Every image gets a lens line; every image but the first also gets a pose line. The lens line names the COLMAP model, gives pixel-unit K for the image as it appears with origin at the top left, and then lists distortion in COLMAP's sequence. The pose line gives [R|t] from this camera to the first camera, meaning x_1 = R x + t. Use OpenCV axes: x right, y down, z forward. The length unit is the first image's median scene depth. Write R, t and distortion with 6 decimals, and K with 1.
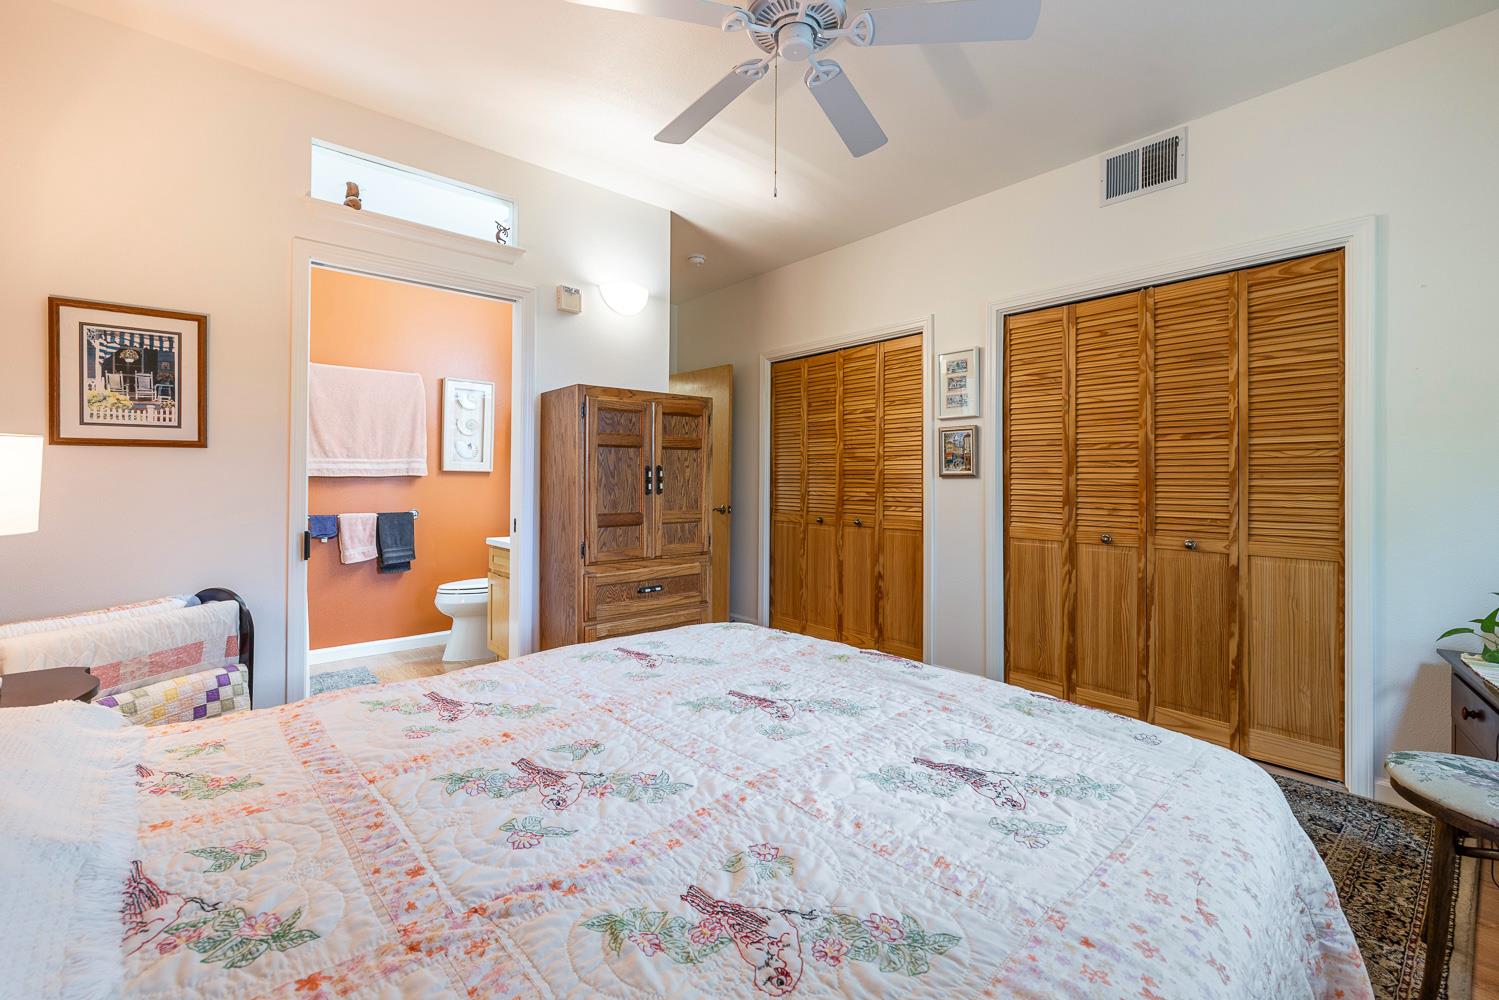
lens RADIAL K [[635.8, 0, 746.6], [0, 635.8, 489.0], [0, 0, 1]] dist [0.000802, -0.000500]
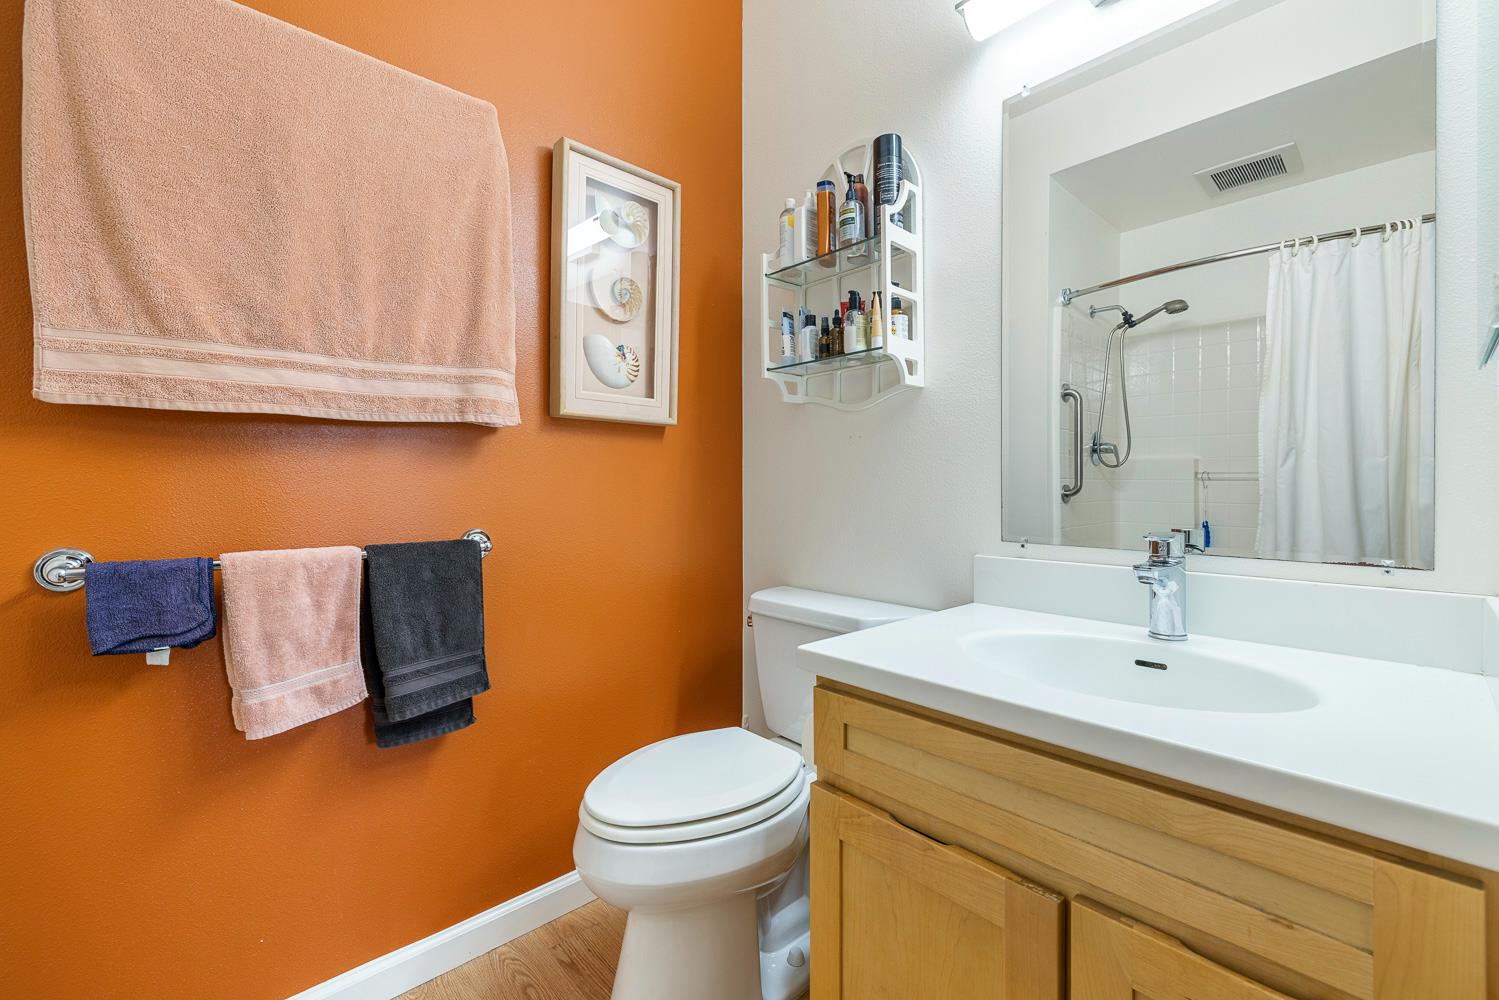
lens RADIAL K [[635.8, 0, 753.1], [0, 635.8, 496.8], [0, 0, 1]] dist [0.000802, -0.000500]
pose [[0.999330, -0.012021, 0.034570, -0.188472], [0.012026, 0.999928, 0.000052, 0.007982], [-0.034569, 0.000364, 0.999402, 0.321104]]
